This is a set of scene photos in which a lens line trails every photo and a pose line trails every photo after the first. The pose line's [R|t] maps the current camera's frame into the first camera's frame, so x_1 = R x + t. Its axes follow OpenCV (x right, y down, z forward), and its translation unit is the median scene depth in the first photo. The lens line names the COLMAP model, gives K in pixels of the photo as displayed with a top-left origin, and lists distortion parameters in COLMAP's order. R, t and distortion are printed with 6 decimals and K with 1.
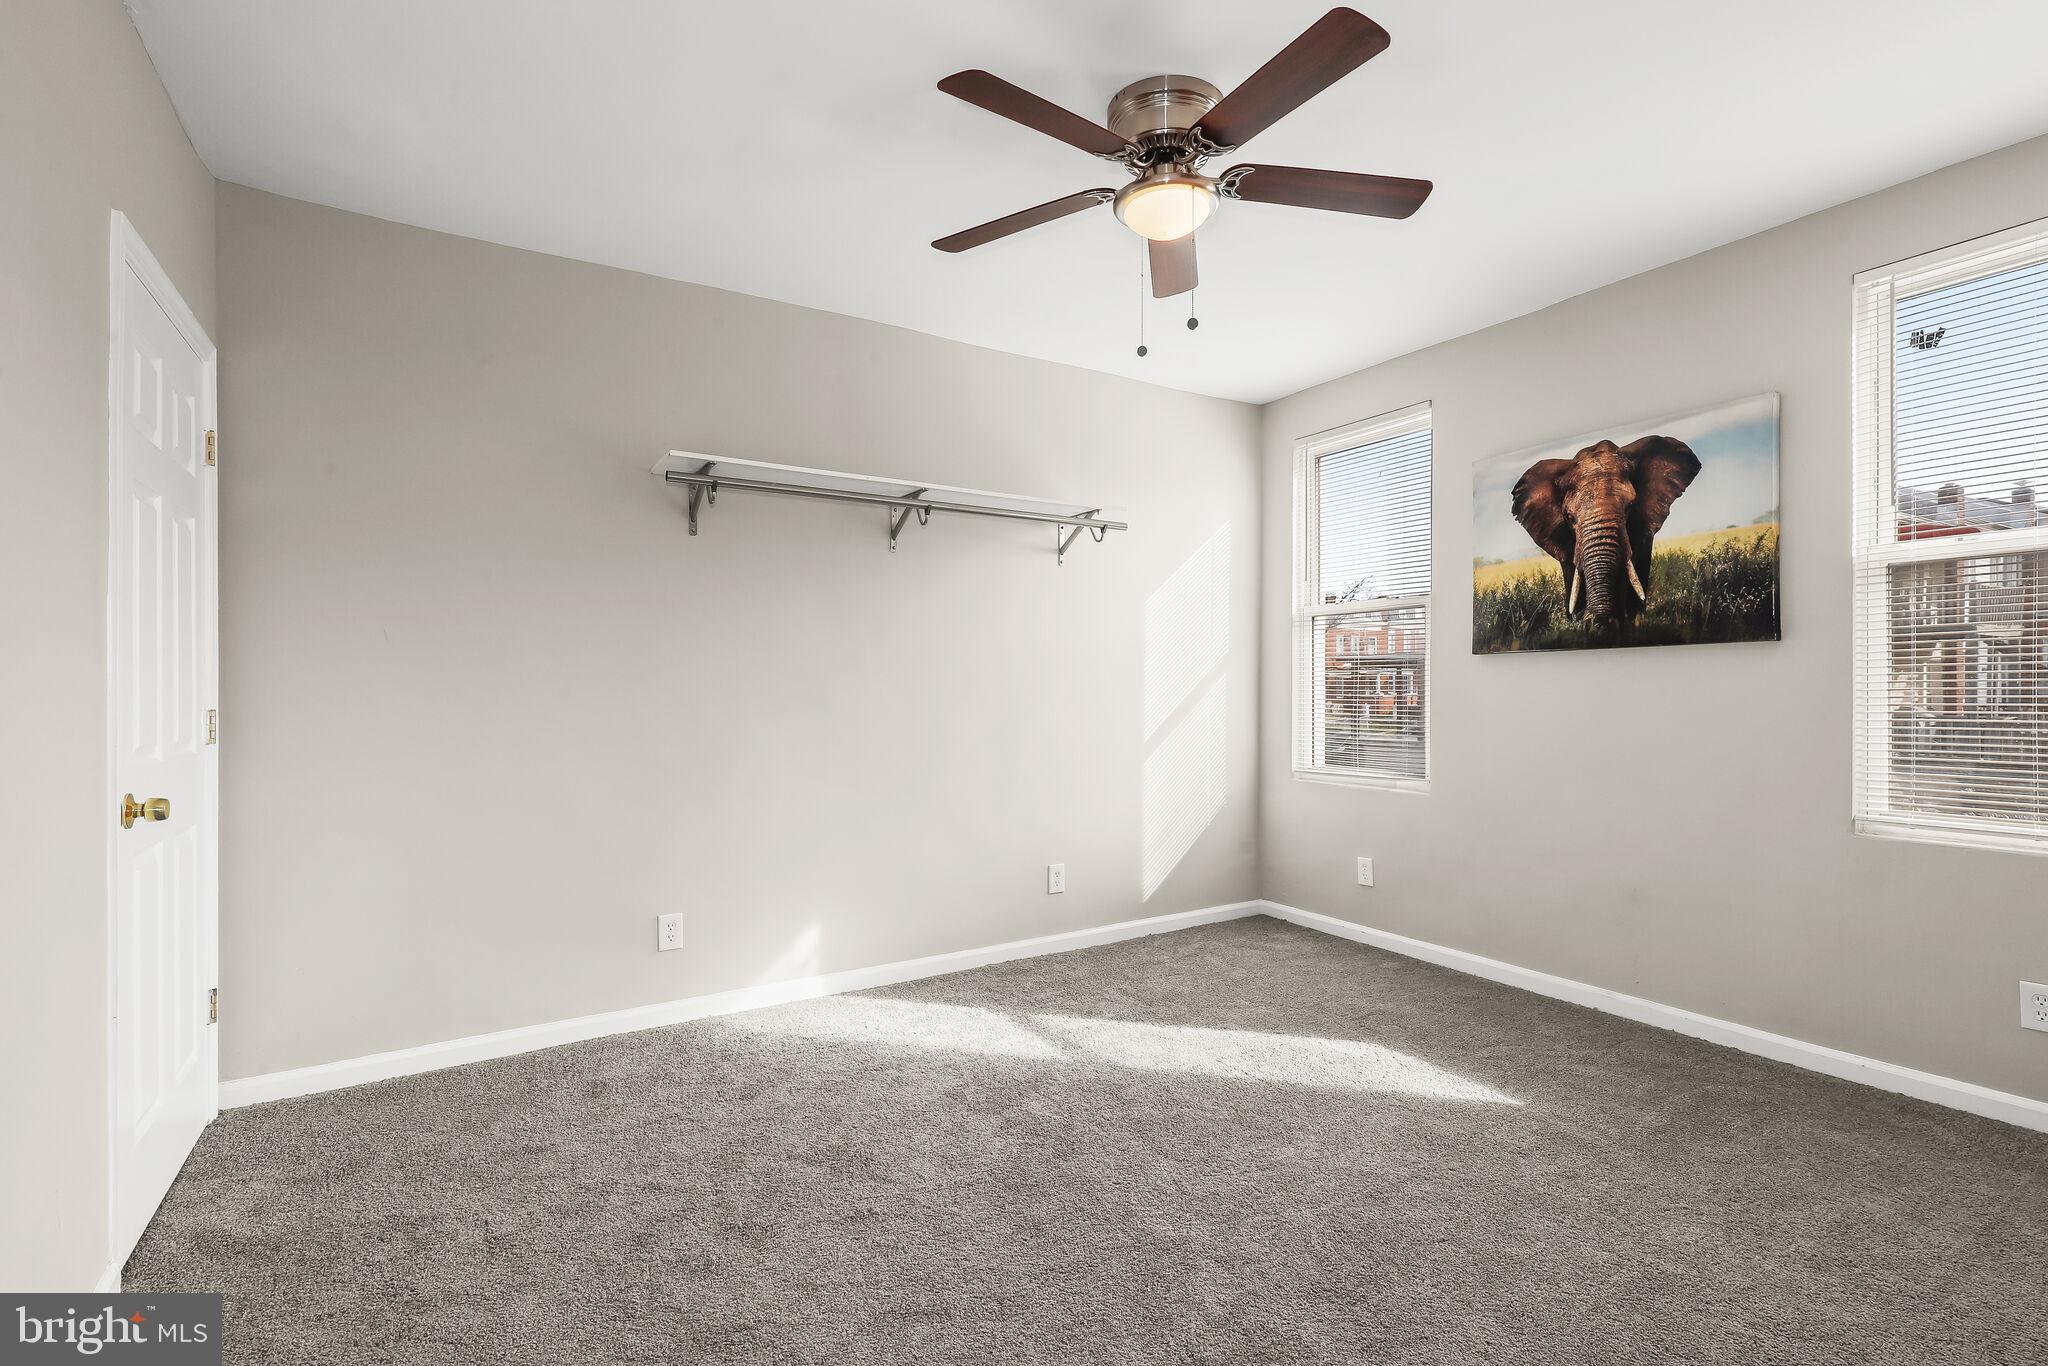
lens RADIAL K [[954.5, 0, 1039.3], [0, 954.5, 696.7], [0, 0, 1]] dist [0.006152, -0.001619]
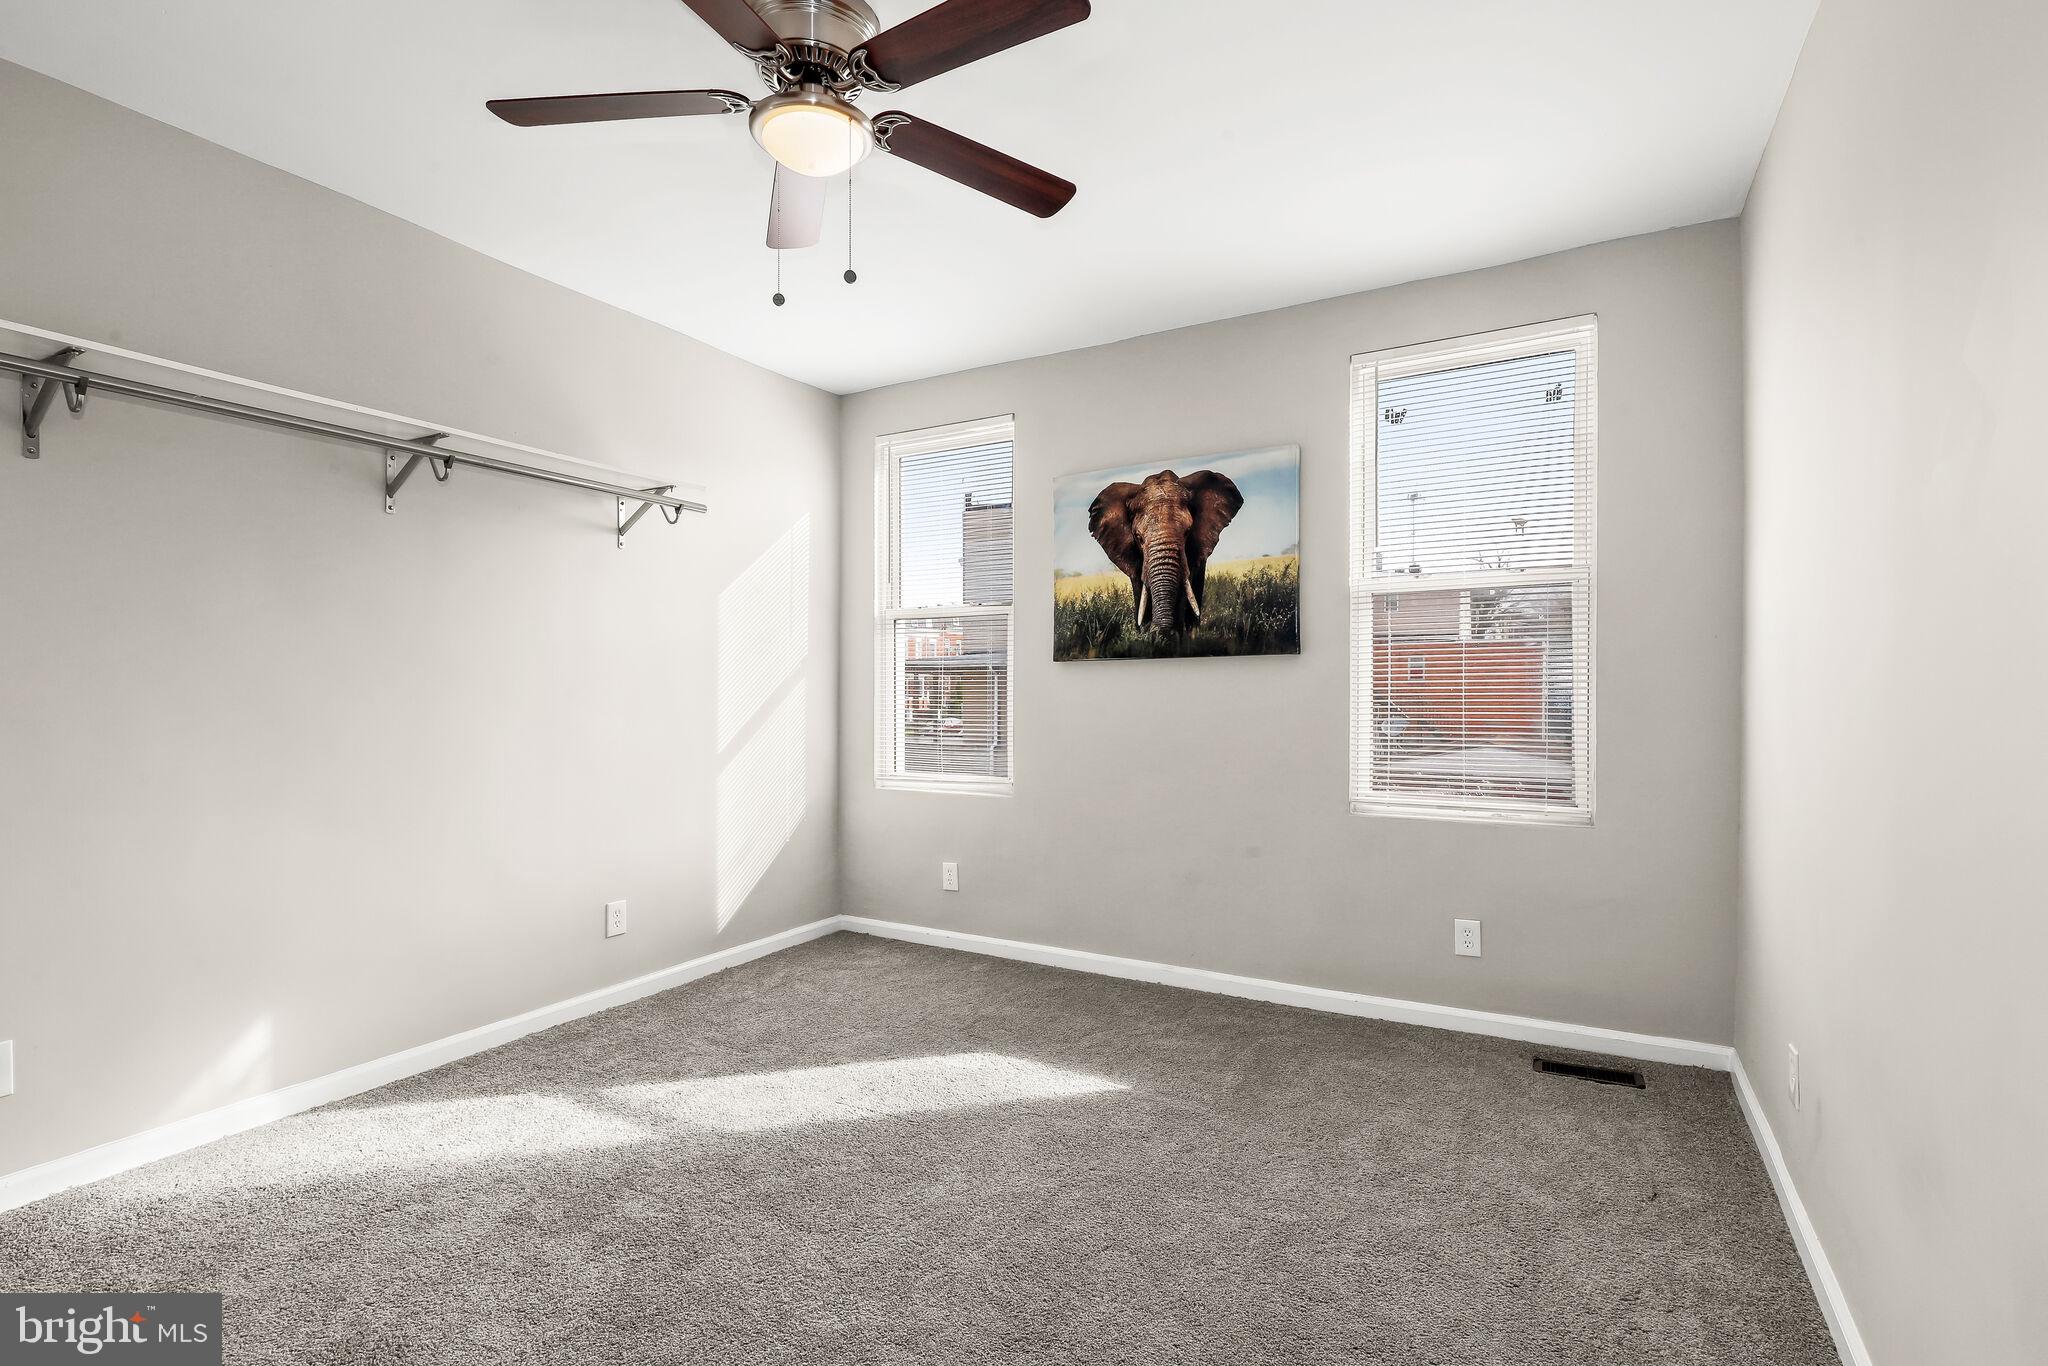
lens RADIAL K [[954.5, 0, 1036.4], [0, 954.5, 706.6], [0, 0, 1]] dist [0.006152, -0.001619]
pose [[0.879626, -0.005926, 0.475629, -0.070902], [0.002882, 0.999970, 0.007128, -0.002566], [-0.475657, -0.004900, 0.879617, 0.098818]]
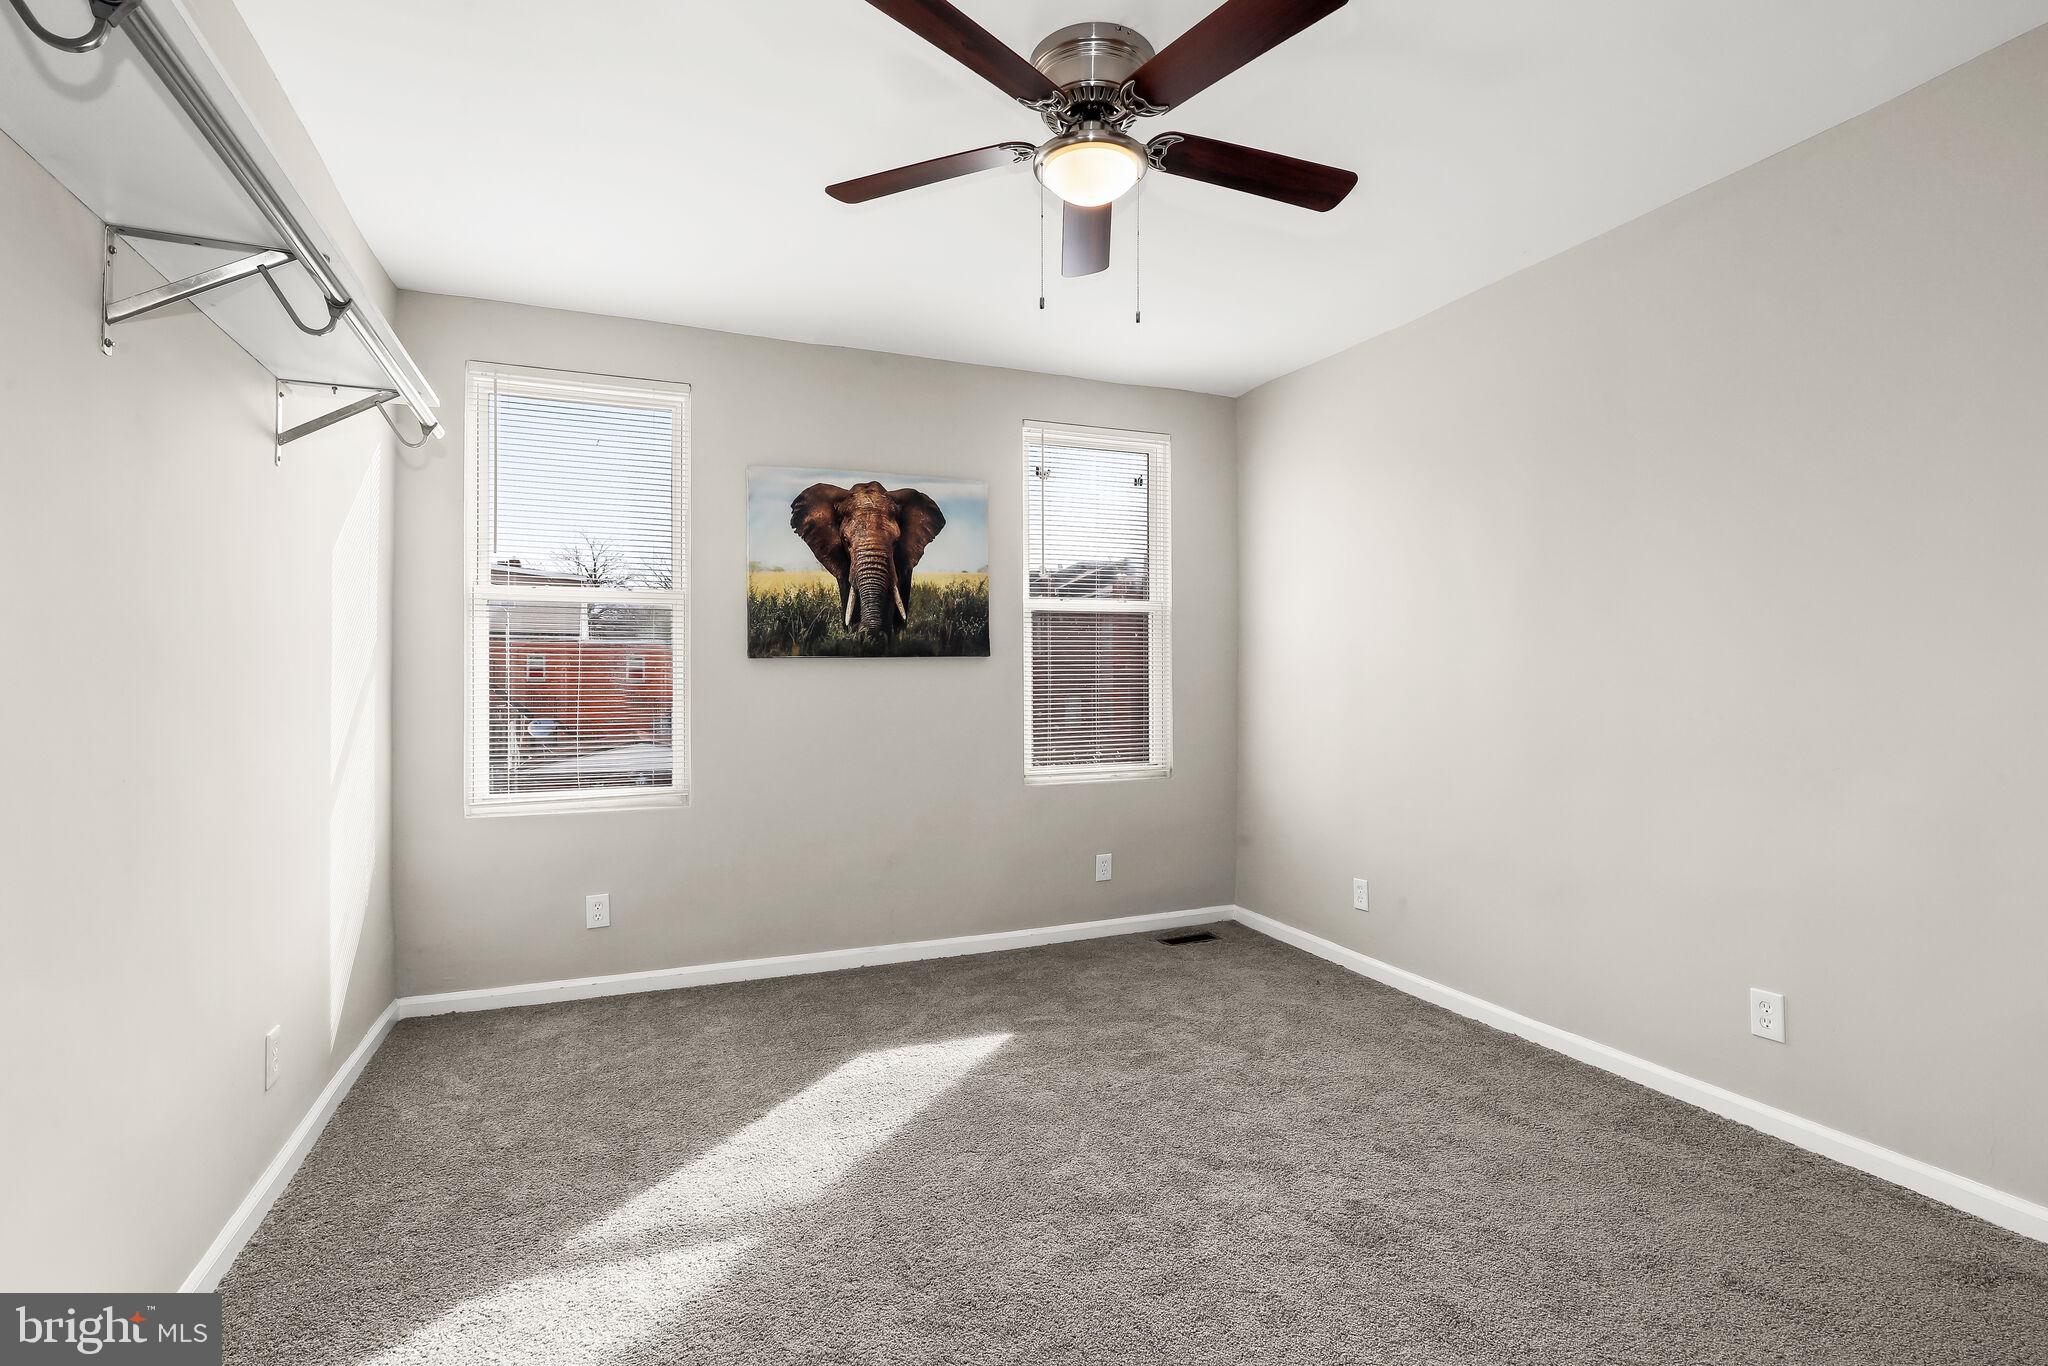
lens RADIAL K [[954.5, 0, 1021.1], [0, 954.5, 694.9], [0, 0, 1]] dist [0.006152, -0.001619]
pose [[0.167523, -0.006516, 0.985847, -0.550807], [0.015910, 0.999866, 0.003905, -0.005818], [-0.985740, 0.015030, 0.167604, 0.634214]]
